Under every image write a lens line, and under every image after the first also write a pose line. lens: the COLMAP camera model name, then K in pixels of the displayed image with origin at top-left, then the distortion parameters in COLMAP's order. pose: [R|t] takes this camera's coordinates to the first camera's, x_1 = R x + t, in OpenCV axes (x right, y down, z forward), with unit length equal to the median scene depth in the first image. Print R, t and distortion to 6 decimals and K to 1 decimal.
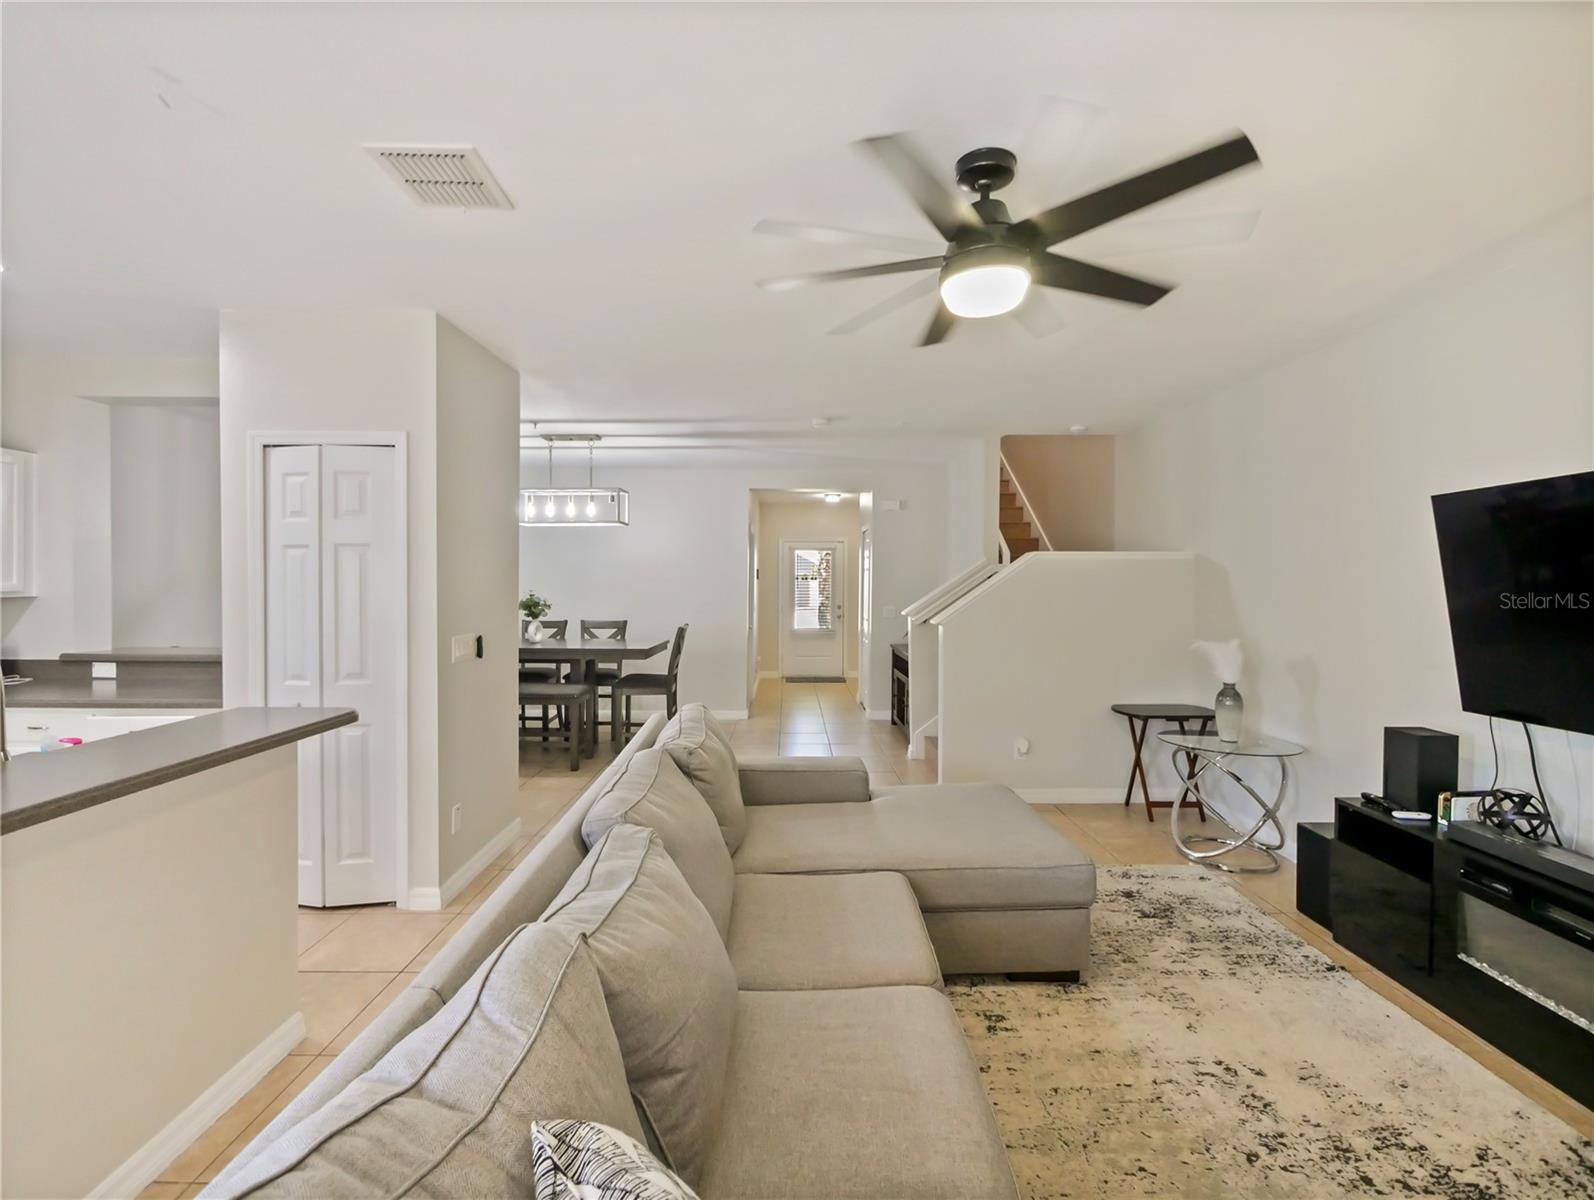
lens RADIAL K [[694.6, 0, 793.8], [0, 694.6, 588.5], [0, 0, 1]] dist [-0.004281, -0.000450]
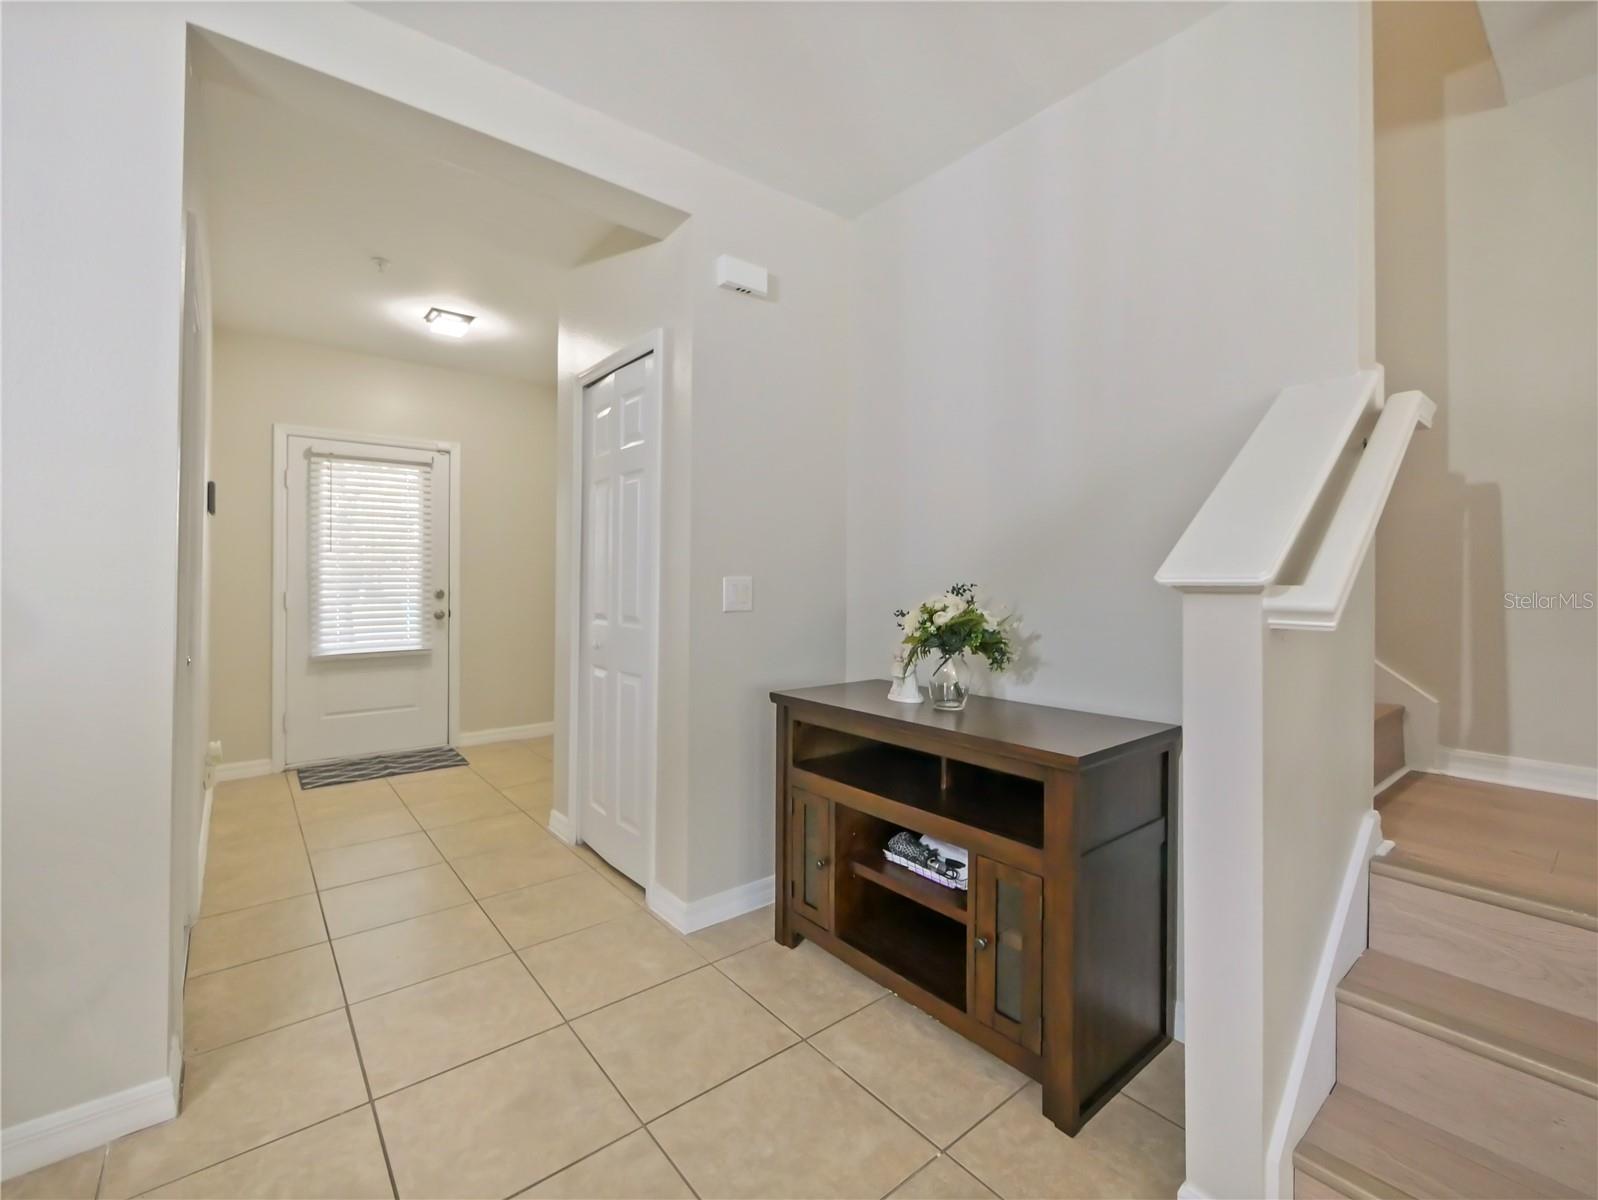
lens RADIAL K [[691.2, 0, 791.1], [0, 691.2, 588.7], [0, 0, 1]] dist [-0.004281, -0.000392]
pose [[0.784278, -0.007740, 0.620361, -0.096700], [0.004529, 0.999967, 0.006750, 0.058394], [-0.620393, -0.002484, 0.784287, 1.422153]]
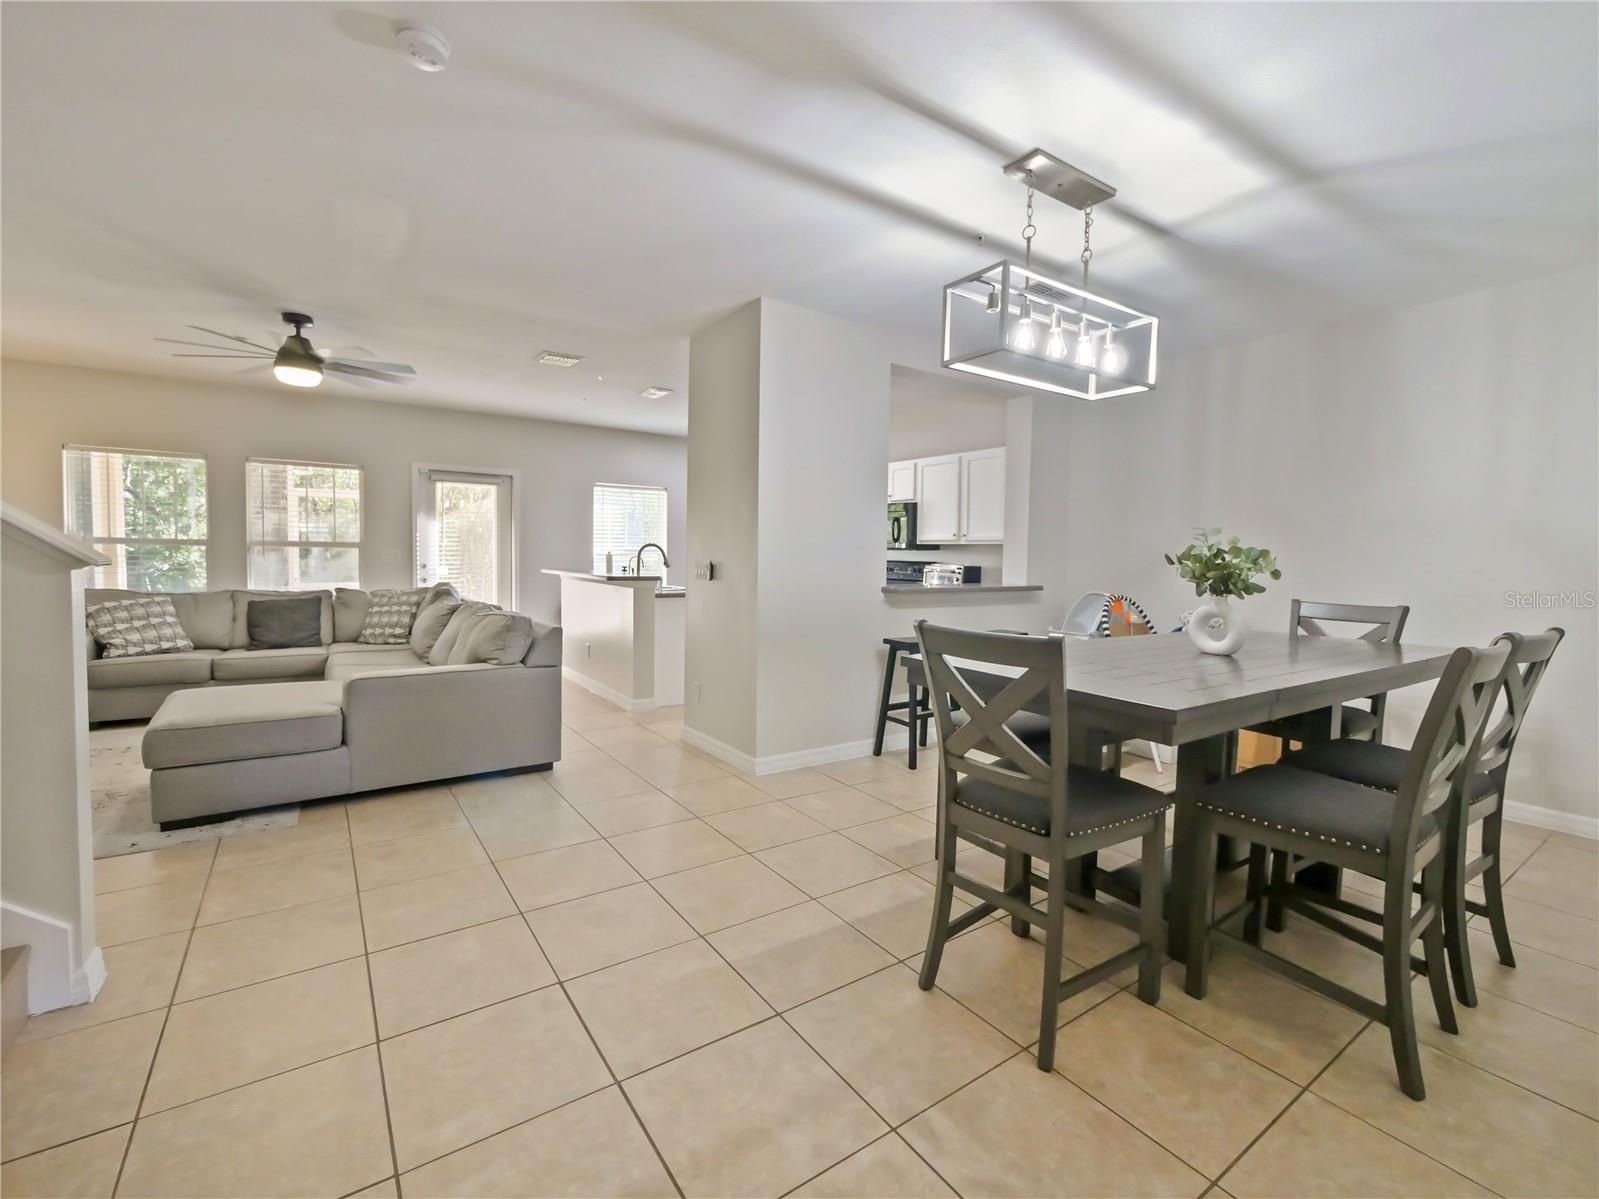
lens RADIAL K [[691.7, 0, 791.6], [0, 691.7, 588.2], [0, 0, 1]] dist [-0.004281, -0.000392]
pose [[-0.827284, 0.007647, -0.561731, 0.108268], [-0.027300, 0.998179, 0.053795, 0.040895], [0.561120, 0.059839, -0.825569, 1.942954]]
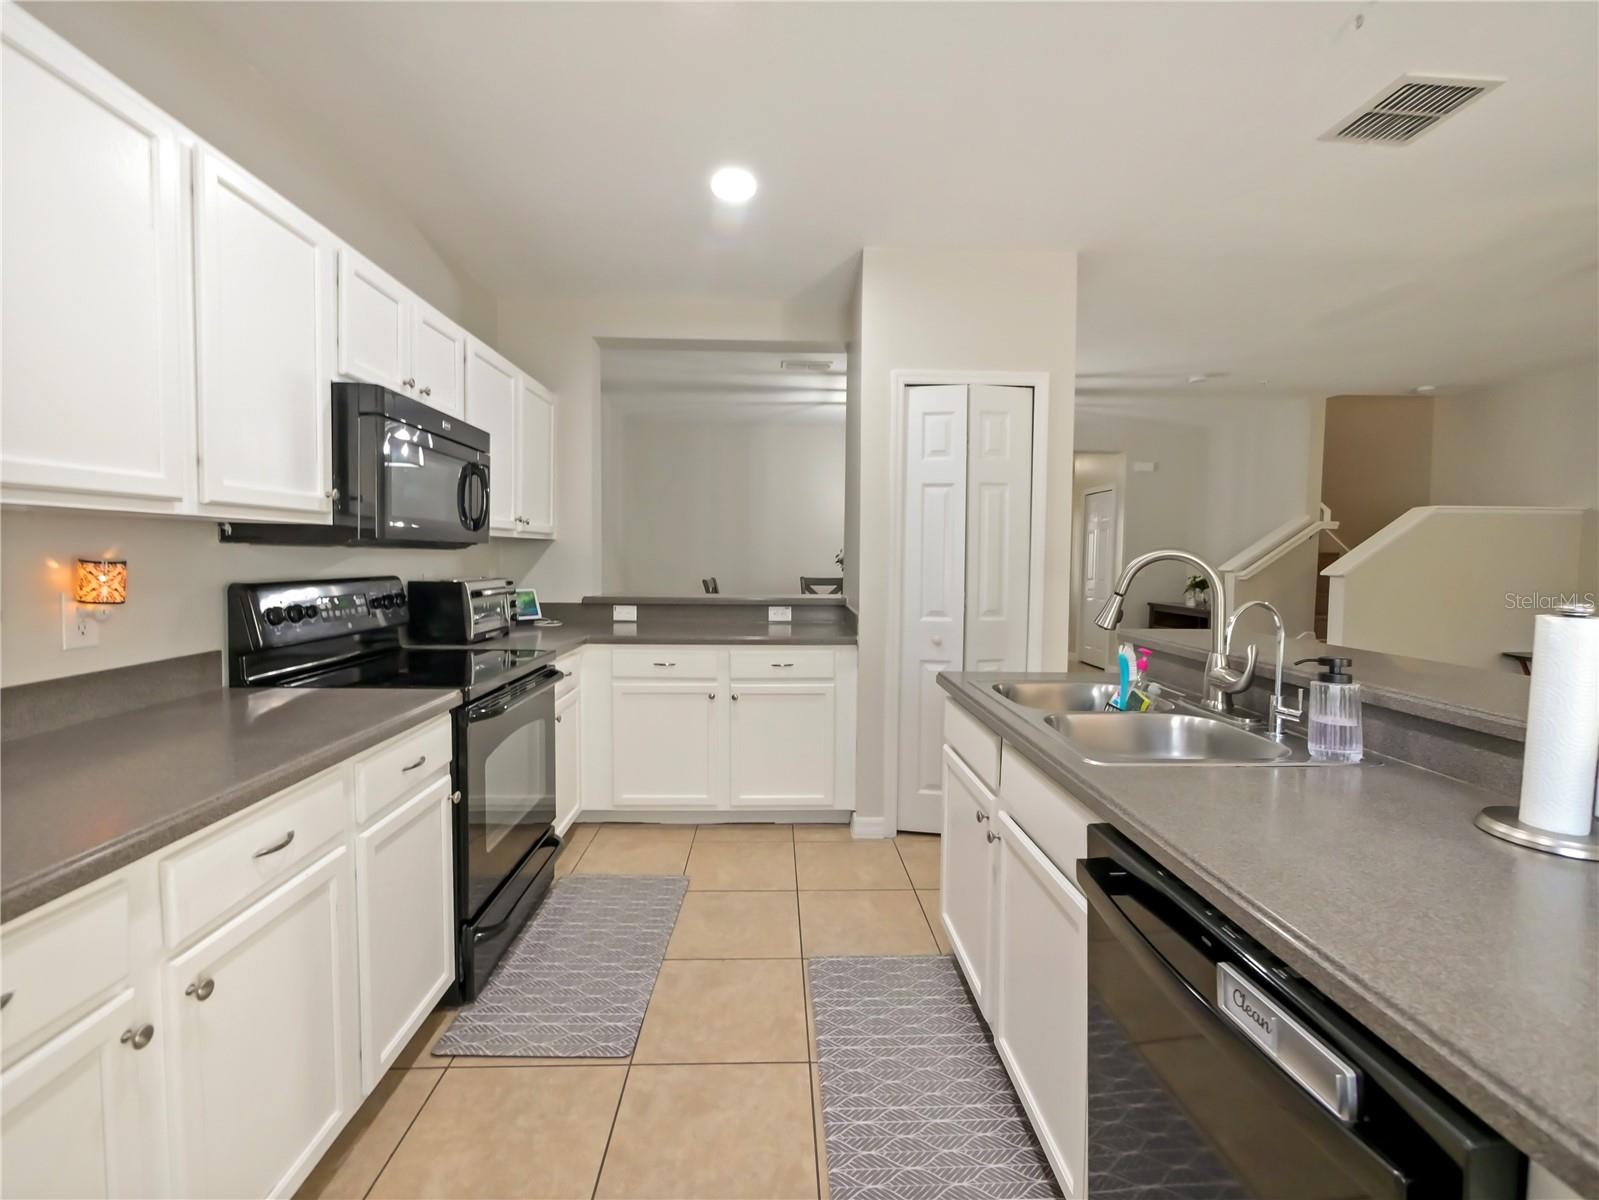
lens RADIAL K [[696.5, 0, 801.0], [0, 696.5, 586.0], [0, 0, 1]] dist [-0.001303, -0.000289]
pose [[0.999488, 0.002643, 0.031900, -0.774178], [-0.003756, 0.999385, 0.034875, 0.042712], [-0.031789, -0.034977, 0.998882, -0.015768]]
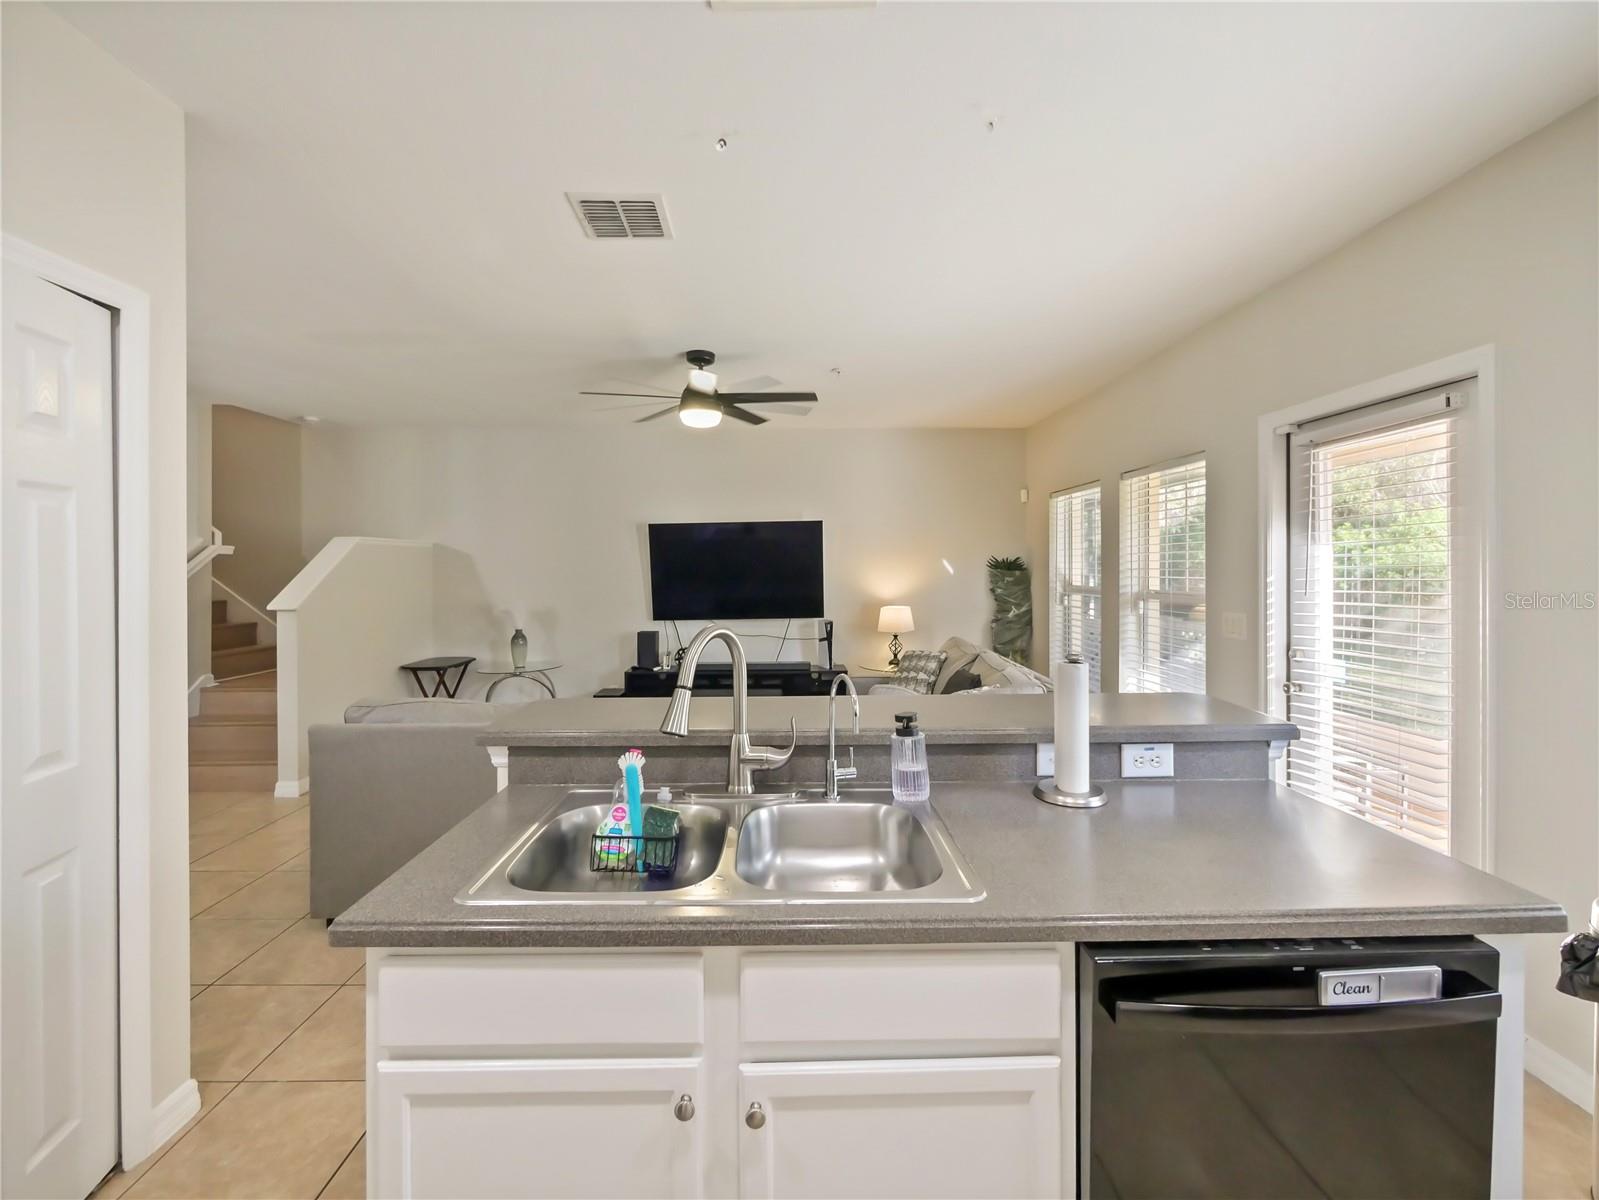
lens RADIAL K [[693.9, 0, 795.6], [0, 693.9, 571.8], [0, 0, 1]] dist [0.000214, 0.000366]
pose [[-0.006854, -0.011623, 0.999909, -0.913256], [0.013056, 0.999846, 0.011711, -0.002007], [-0.999891, 0.013135, -0.006702, 0.396067]]
